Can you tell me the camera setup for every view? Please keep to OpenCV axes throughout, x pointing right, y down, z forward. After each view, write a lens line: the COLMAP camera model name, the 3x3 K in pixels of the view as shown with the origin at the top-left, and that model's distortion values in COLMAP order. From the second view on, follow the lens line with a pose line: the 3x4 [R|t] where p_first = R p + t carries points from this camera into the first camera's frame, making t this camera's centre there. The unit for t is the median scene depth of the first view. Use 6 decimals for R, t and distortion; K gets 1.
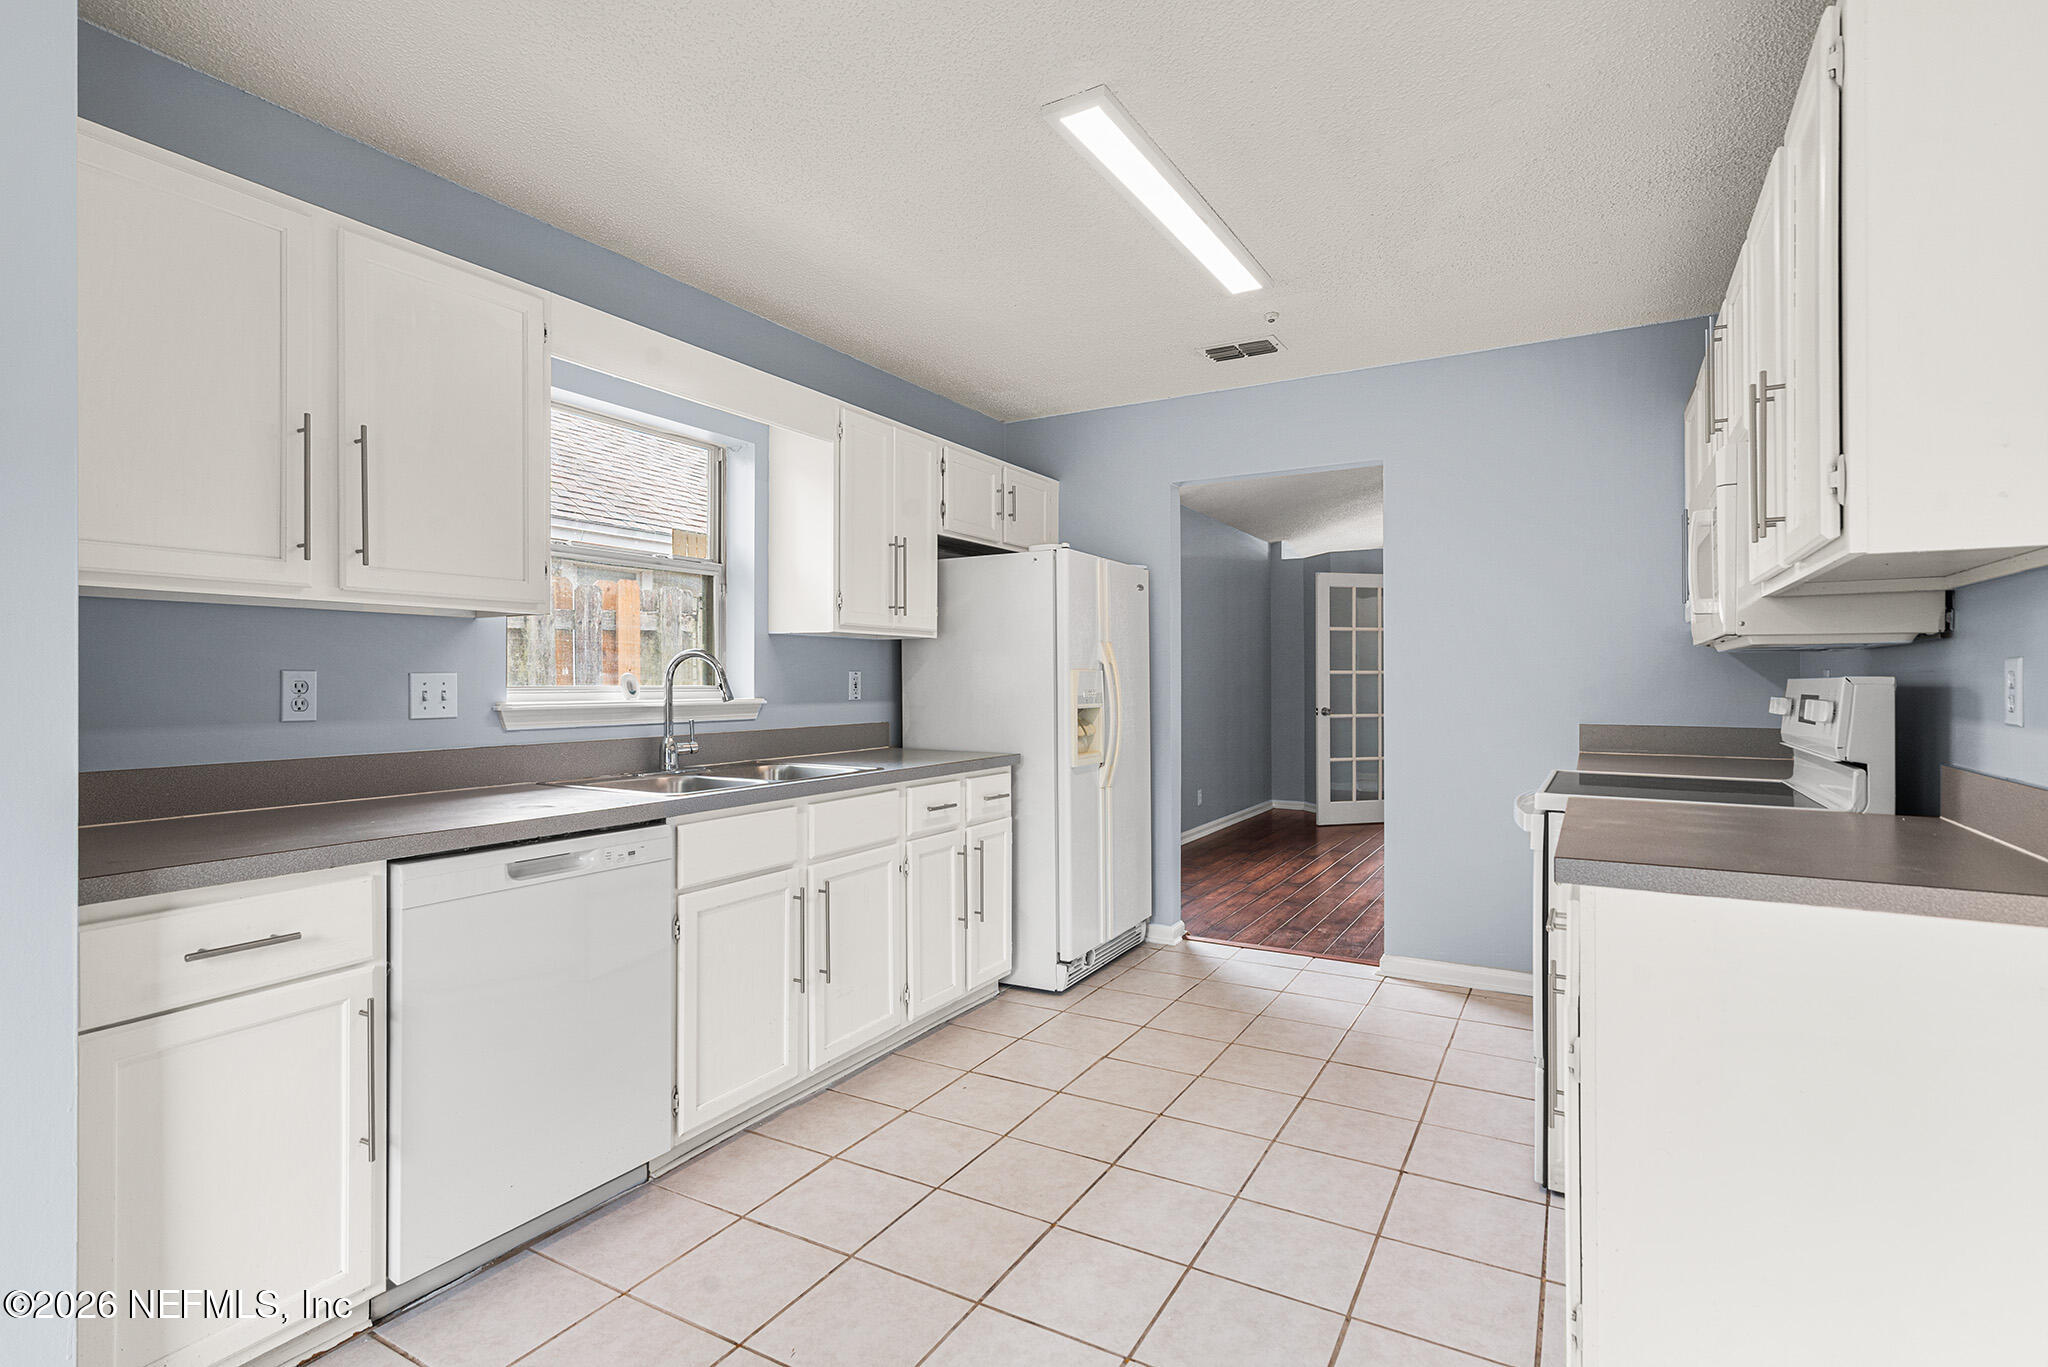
lens RADIAL K [[985.0, 0, 1024.8], [0, 985.0, 669.7], [0, 0, 1]] dist [0.013898, 0.000005]
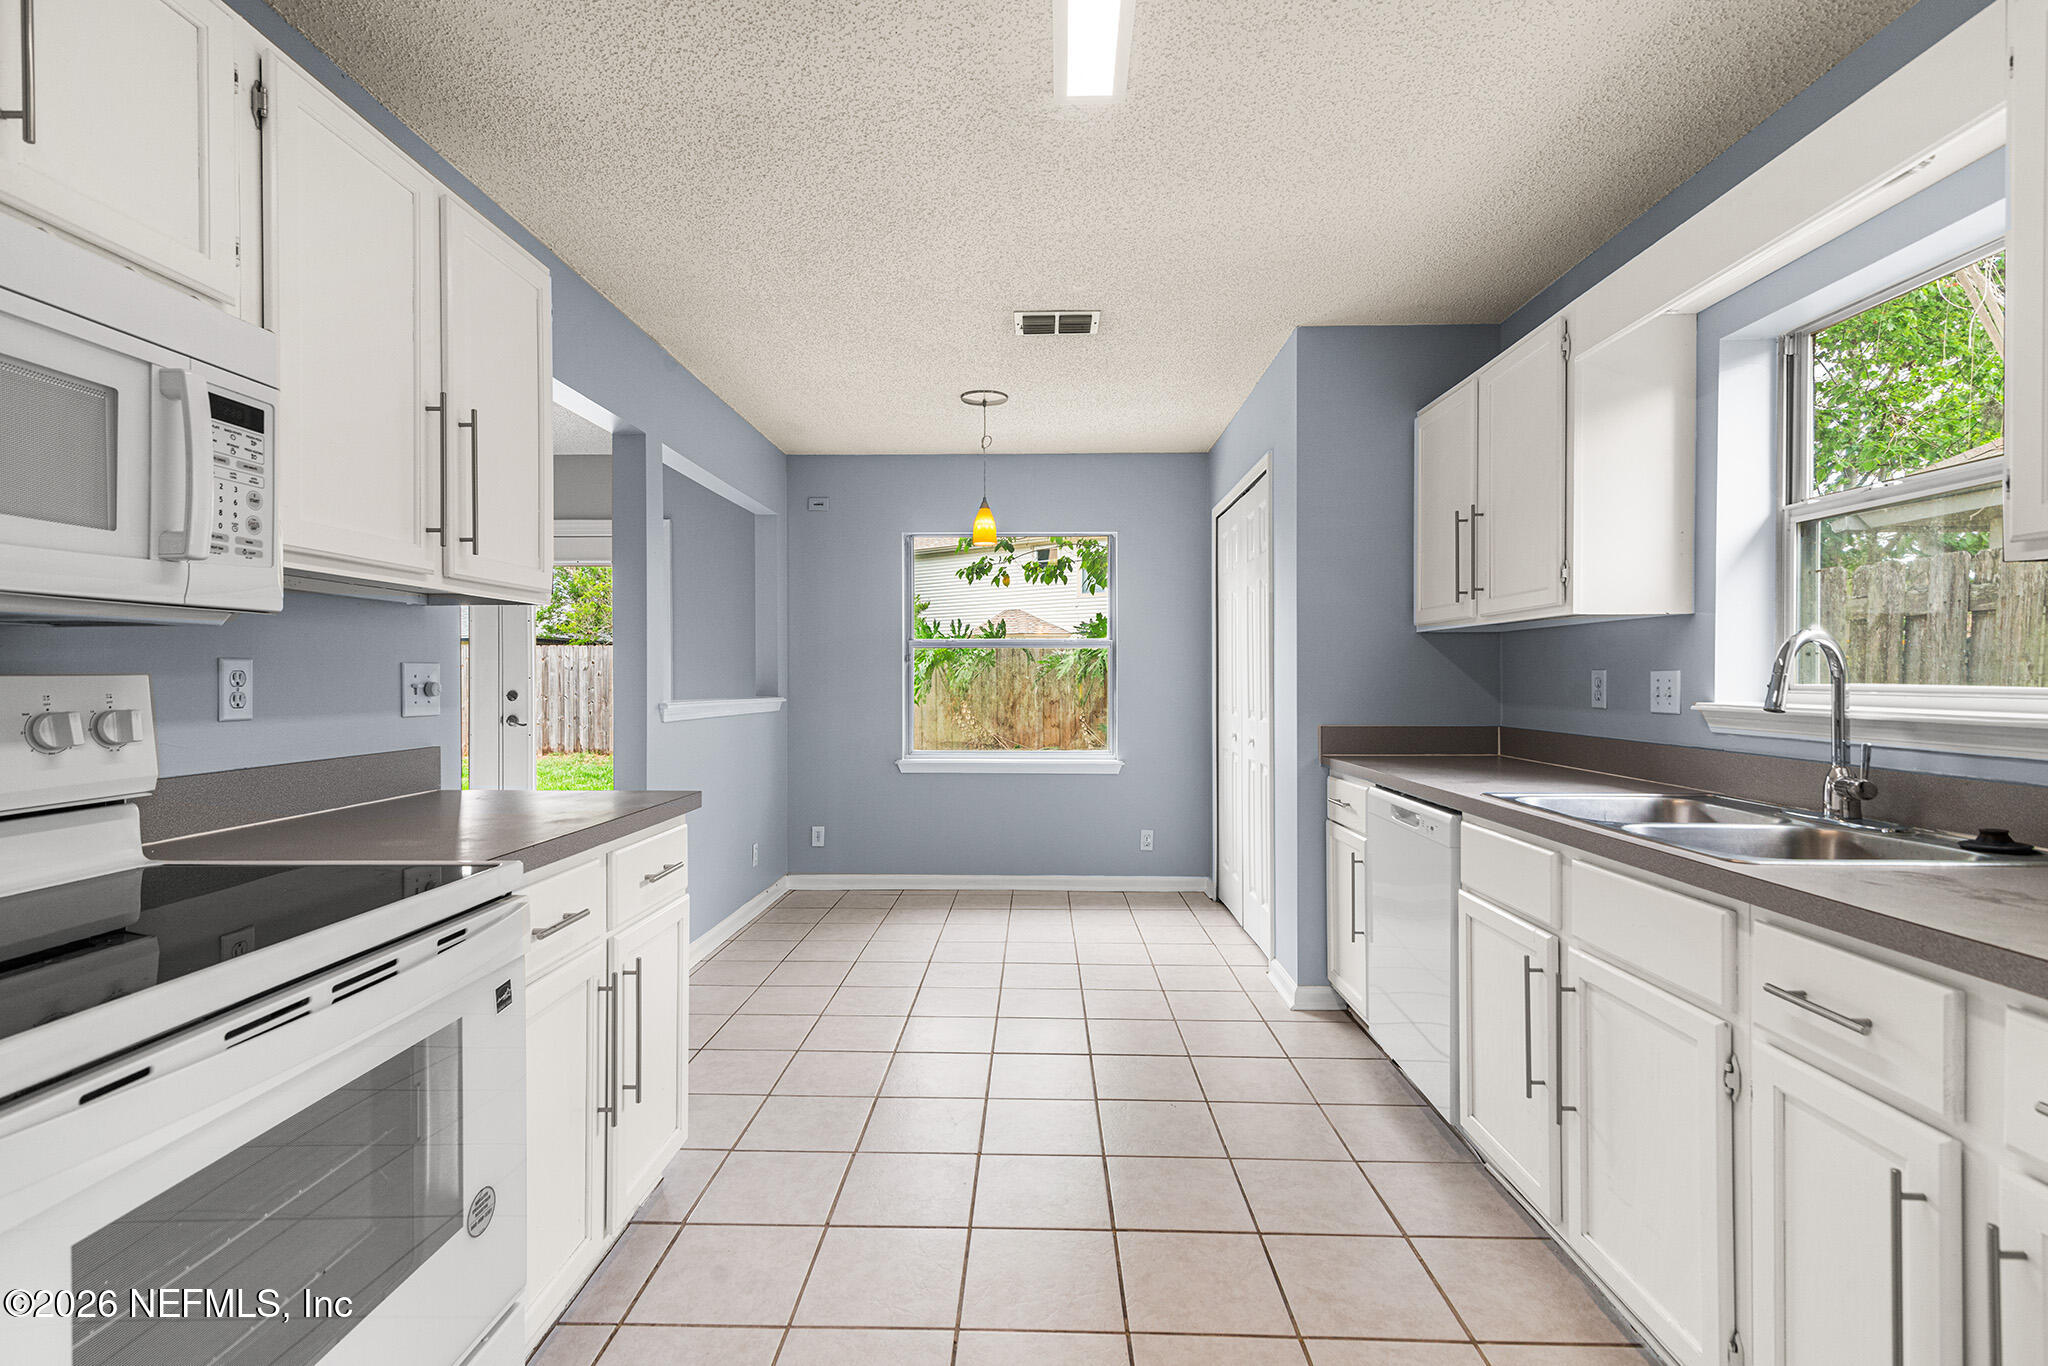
lens RADIAL K [[941.0, 0, 1018.2], [0, 941.0, 683.4], [0, 0, 1]] dist [0.013607, -0.001243]
pose [[-0.878404, 0.005719, -0.477884, 0.356474], [0.005295, 0.999983, 0.002233, 0.008897], [0.477889, -0.000569, -0.878420, 1.135972]]
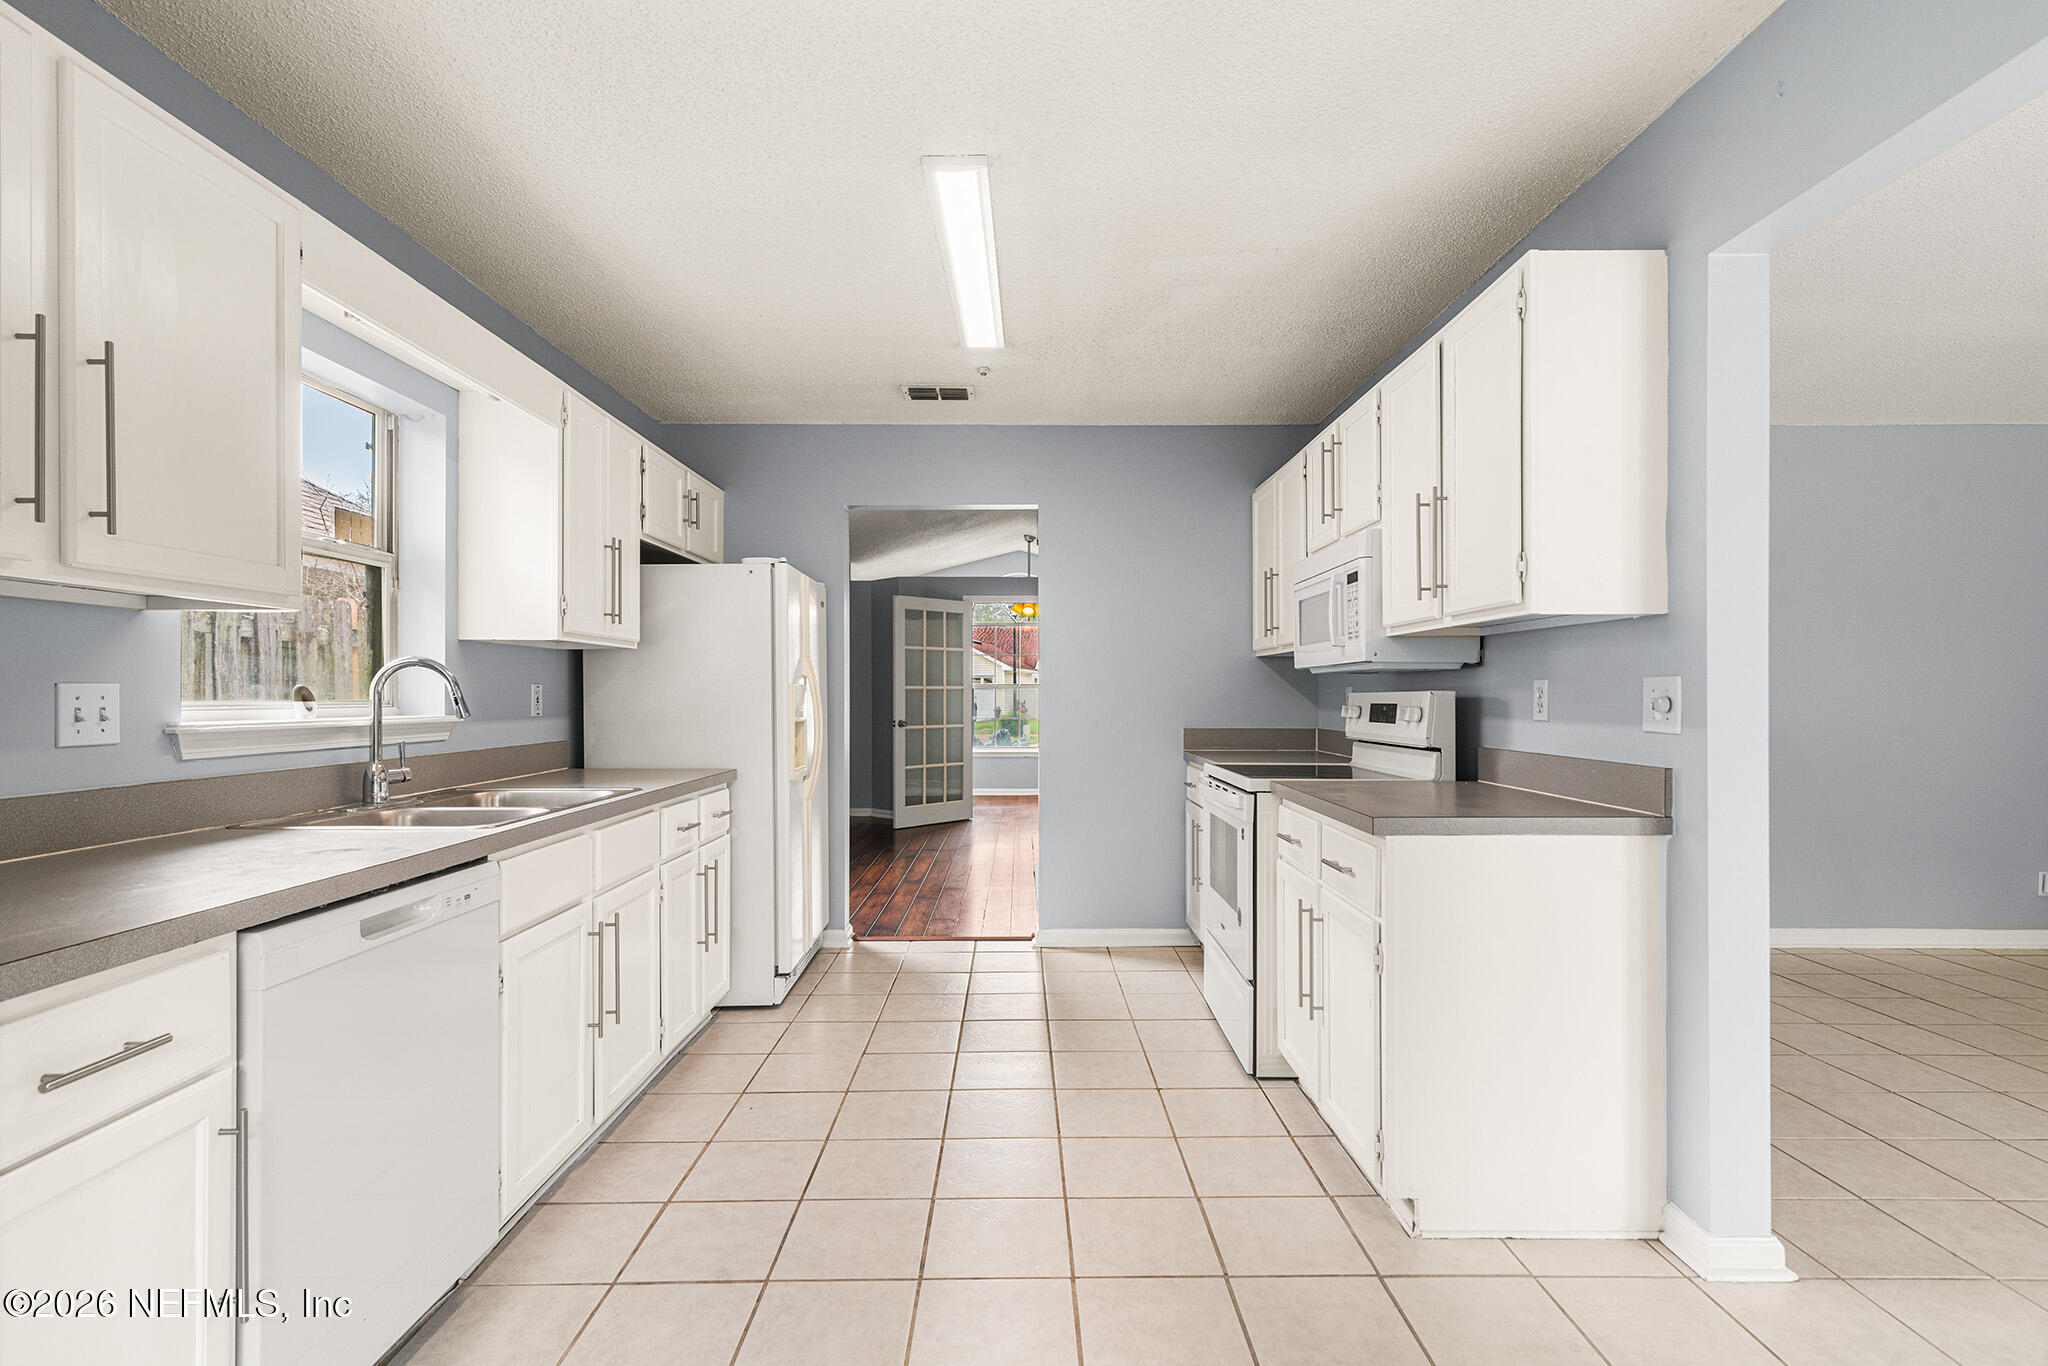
lens RADIAL K [[967.3, 0, 1024.0], [0, 967.3, 683.0], [0, 0, 1]] dist [0.015591, 0.000725]
pose [[0.863328, 0.005879, 0.504609, -0.269422], [-0.004821, 0.999983, -0.003403, 0.001806], [-0.504620, 0.000505, 0.863341, 0.024073]]
